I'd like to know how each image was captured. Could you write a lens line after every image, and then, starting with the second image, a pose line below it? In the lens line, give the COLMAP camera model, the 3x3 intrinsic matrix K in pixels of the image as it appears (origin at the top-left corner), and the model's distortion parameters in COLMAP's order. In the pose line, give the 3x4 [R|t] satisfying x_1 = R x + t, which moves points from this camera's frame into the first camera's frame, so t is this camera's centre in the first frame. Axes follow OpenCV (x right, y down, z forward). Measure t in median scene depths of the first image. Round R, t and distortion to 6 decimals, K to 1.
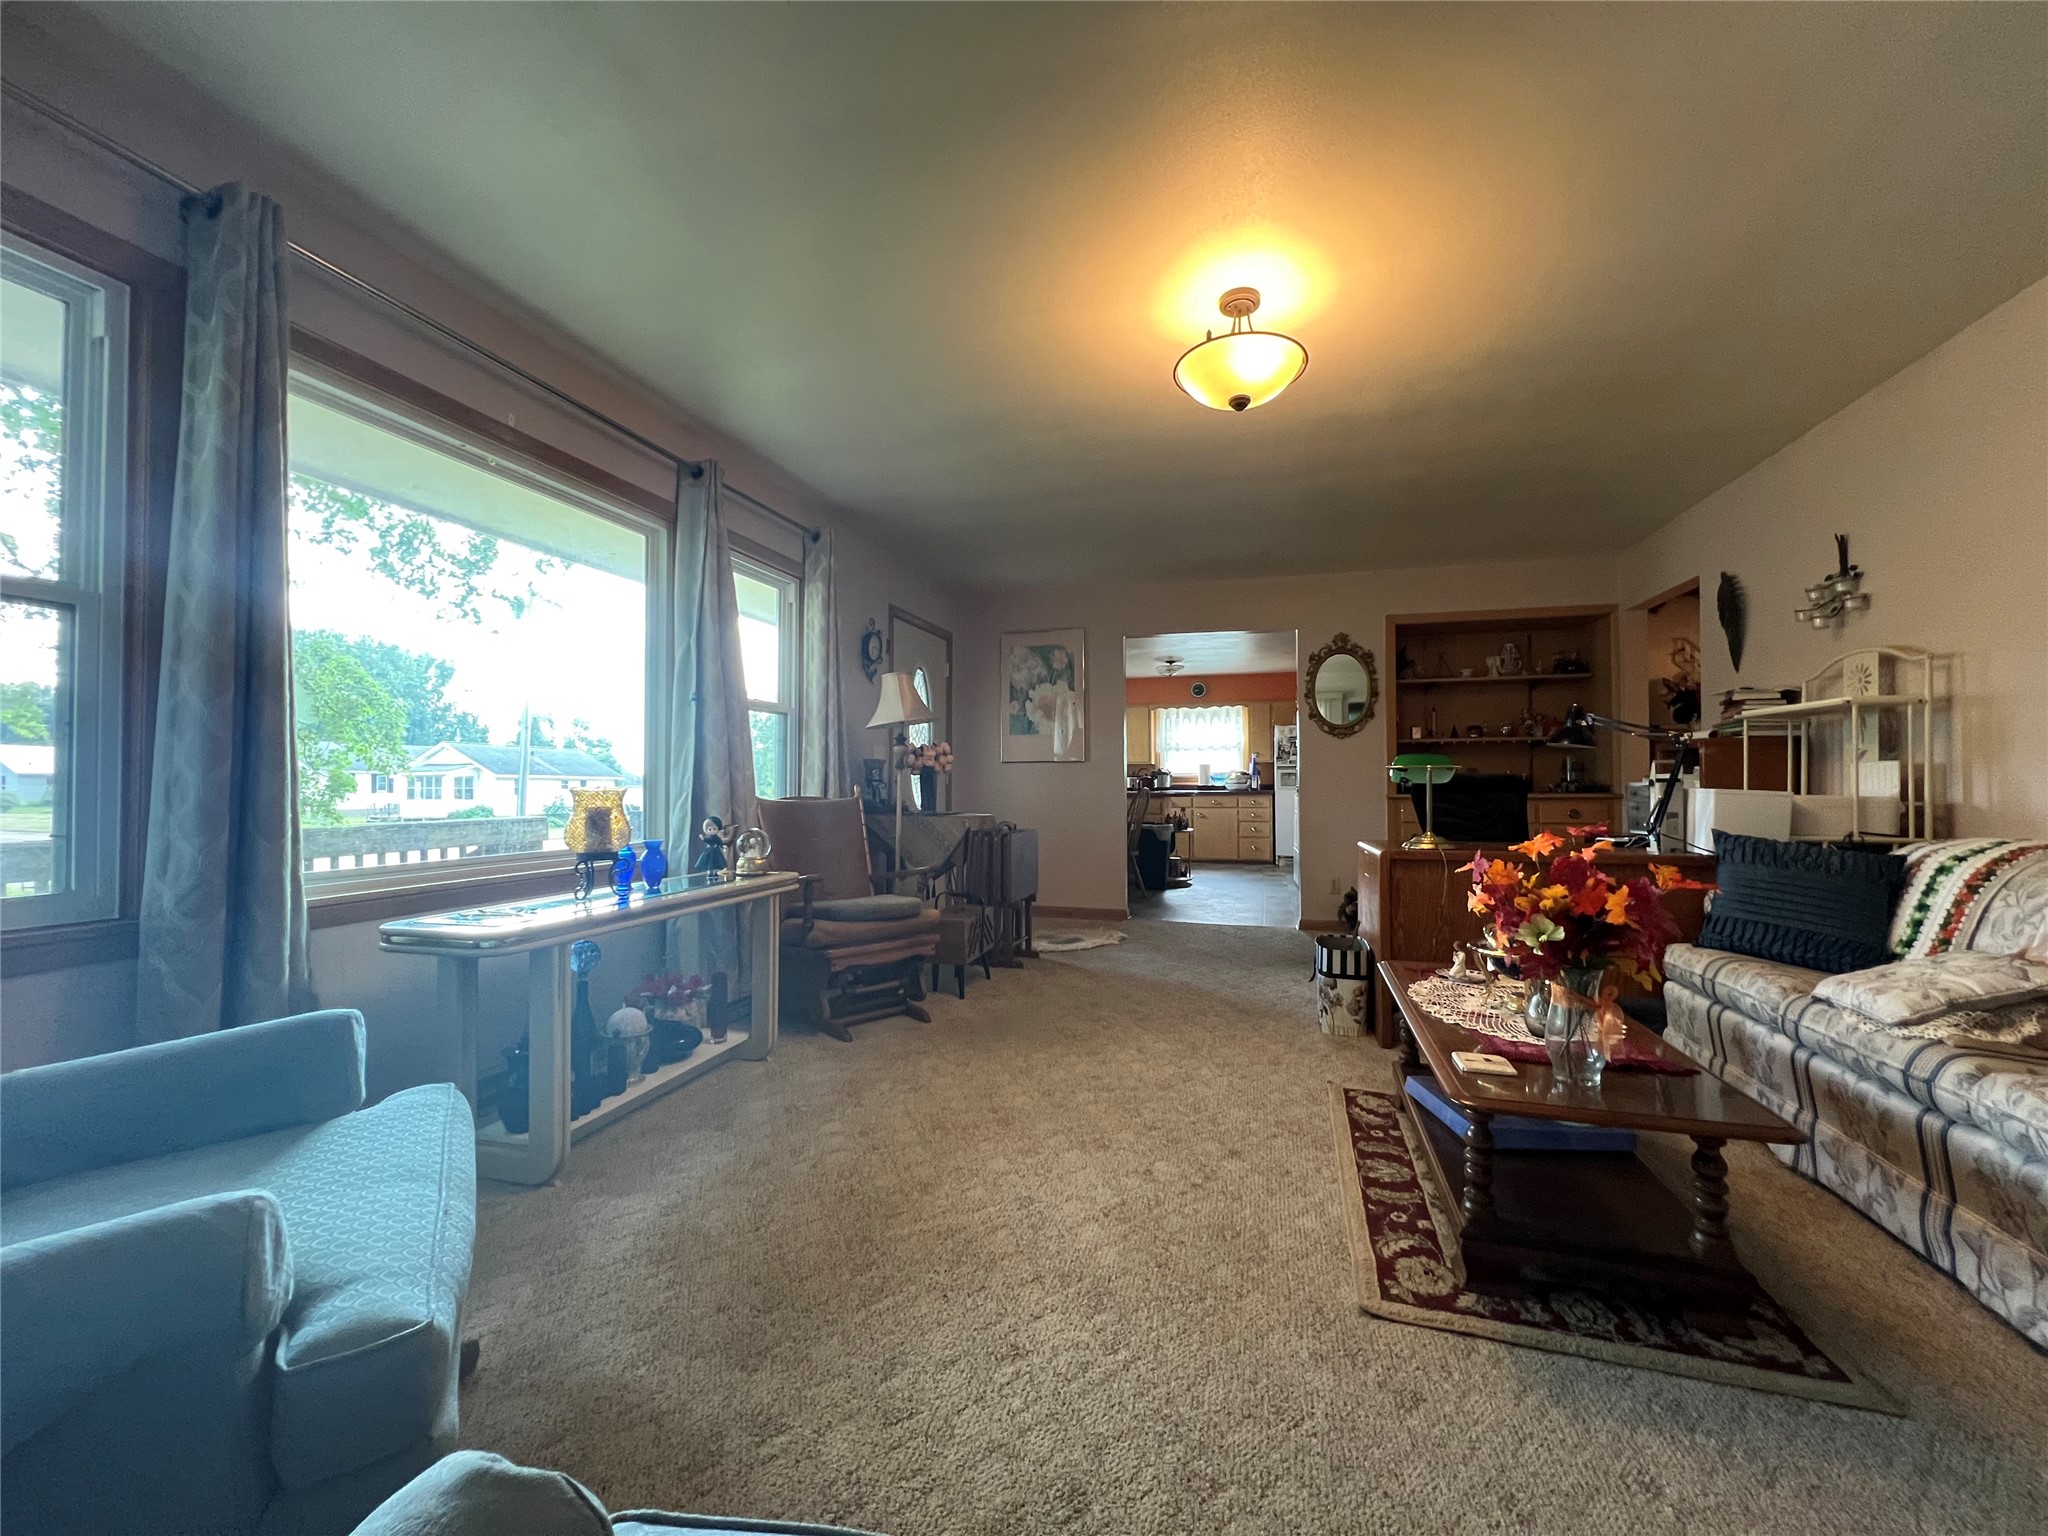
lens RADIAL K [[817.4, 0, 1003.0], [0, 817.4, 770.9], [0, 0, 1]] dist [-0.000397, -0.000262]
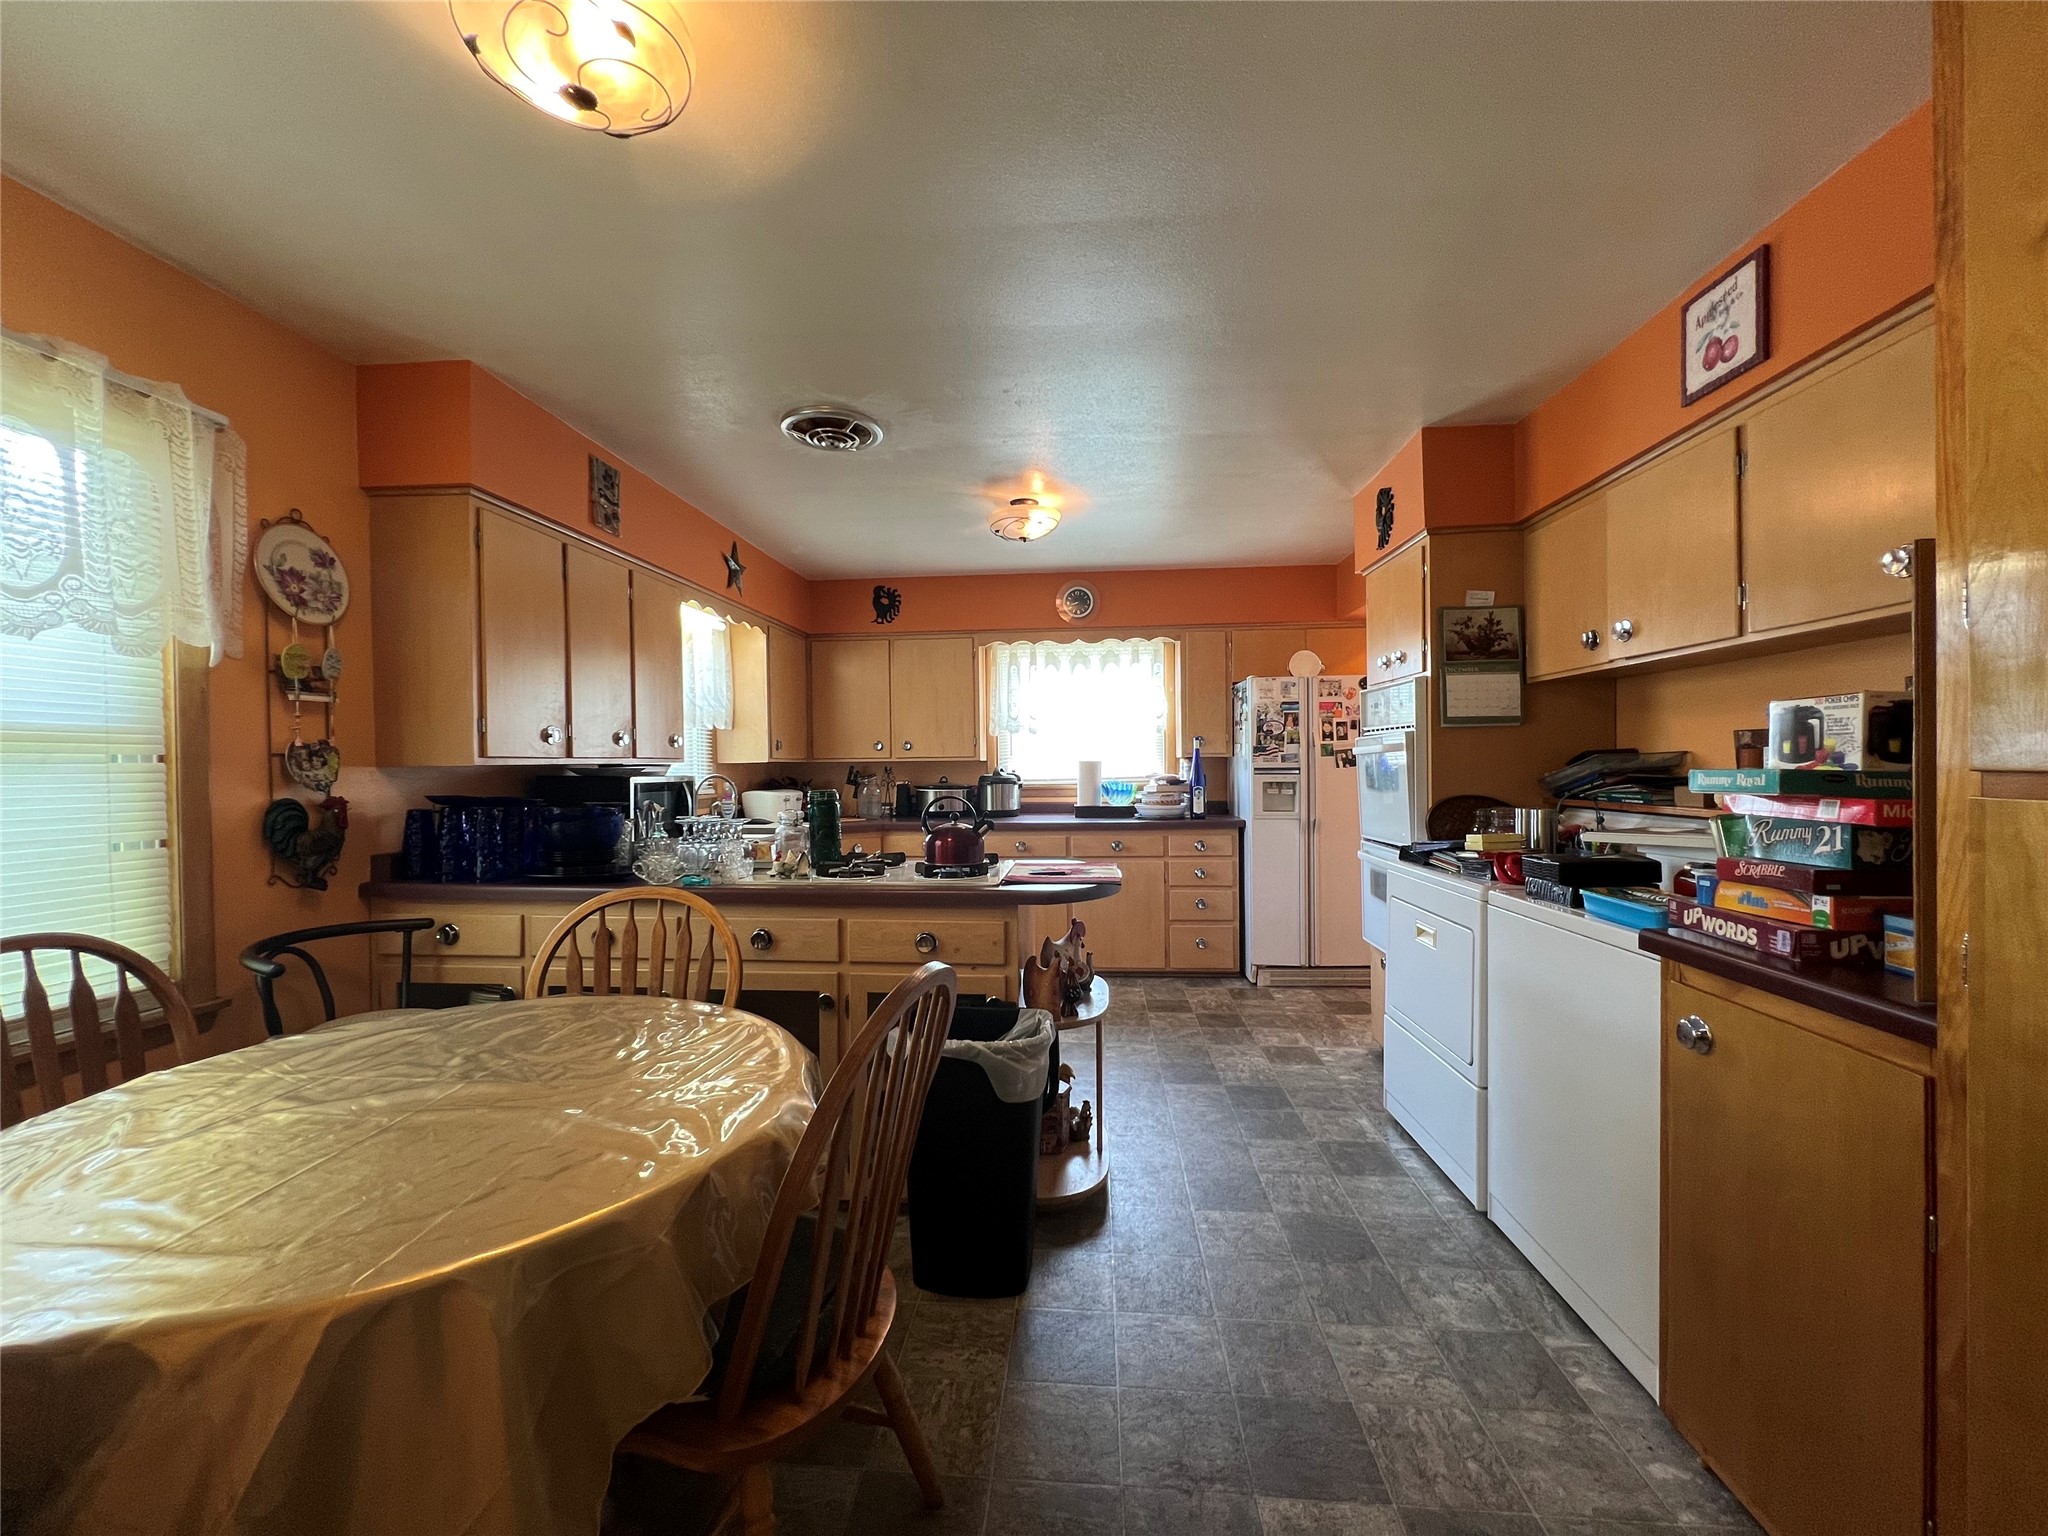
lens RADIAL K [[817.4, 0, 1022.8], [0, 817.4, 769.3], [0, 0, 1]] dist [-0.000397, -0.000262]
pose [[0.974648, -0.010735, 0.223484, 0.105922], [0.005209, 0.999666, 0.025301, -0.015990], [-0.223681, -0.023495, 0.974379, 0.564813]]
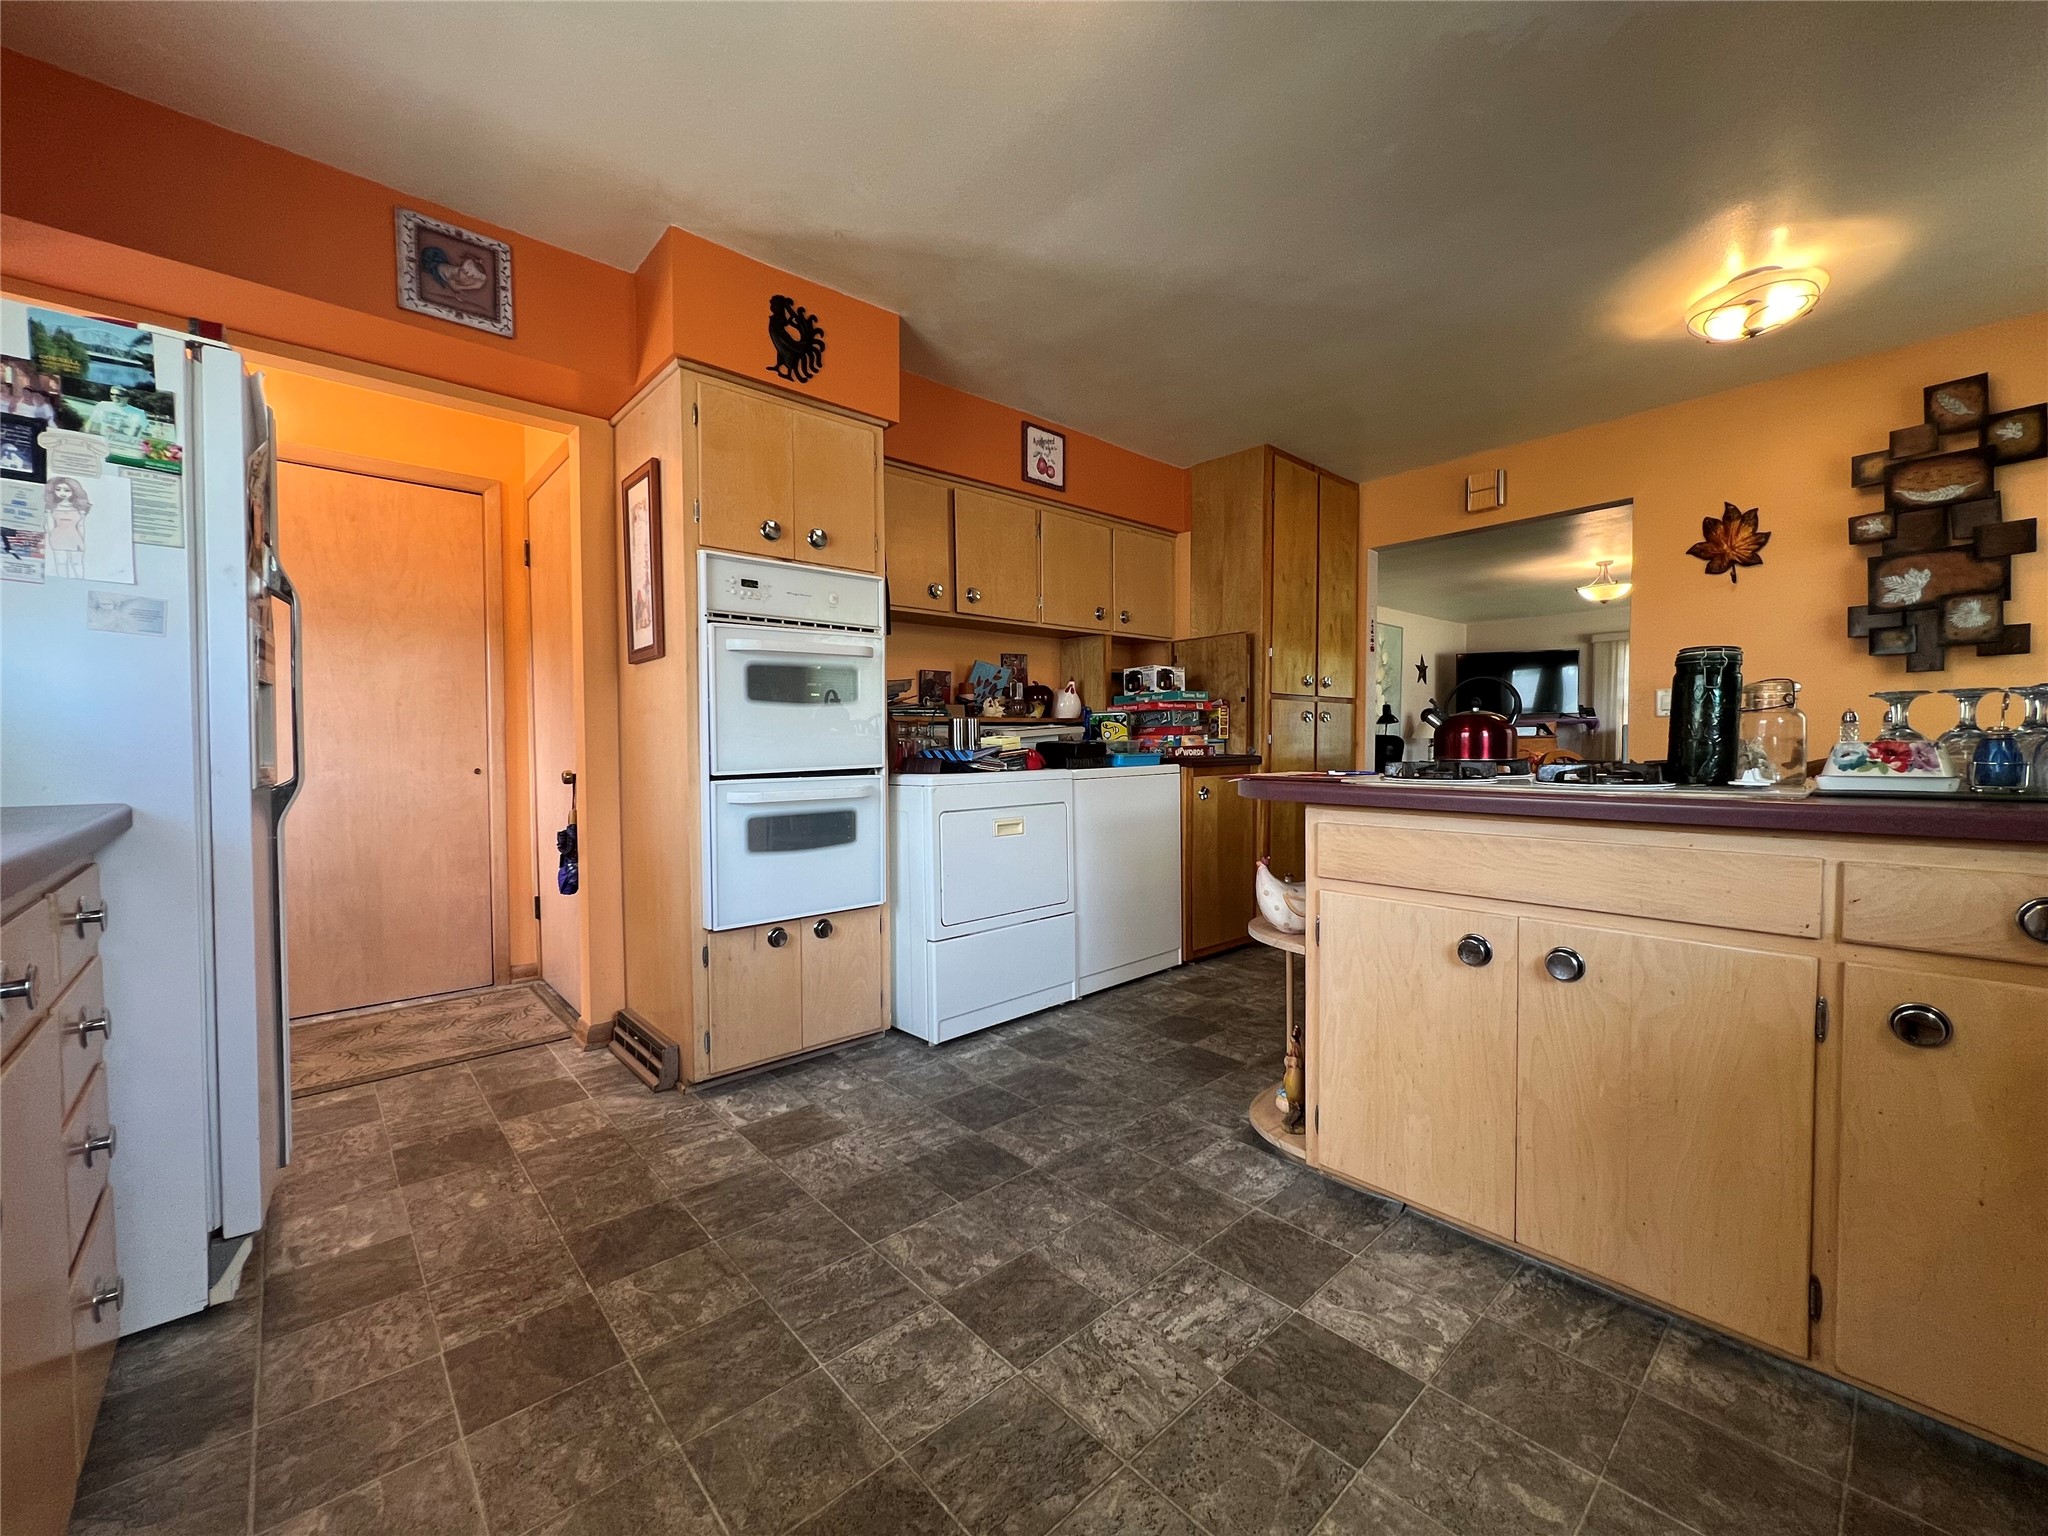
lens RADIAL K [[817.4, 0, 1030.9], [0, 817.4, 767.5], [0, 0, 1]] dist [-0.000397, -0.000262]
pose [[-0.865825, -0.009188, 0.500263, 0.132935], [-0.002265, 0.999893, 0.014445, 0.015651], [-0.500342, 0.011374, -0.865753, 1.004393]]
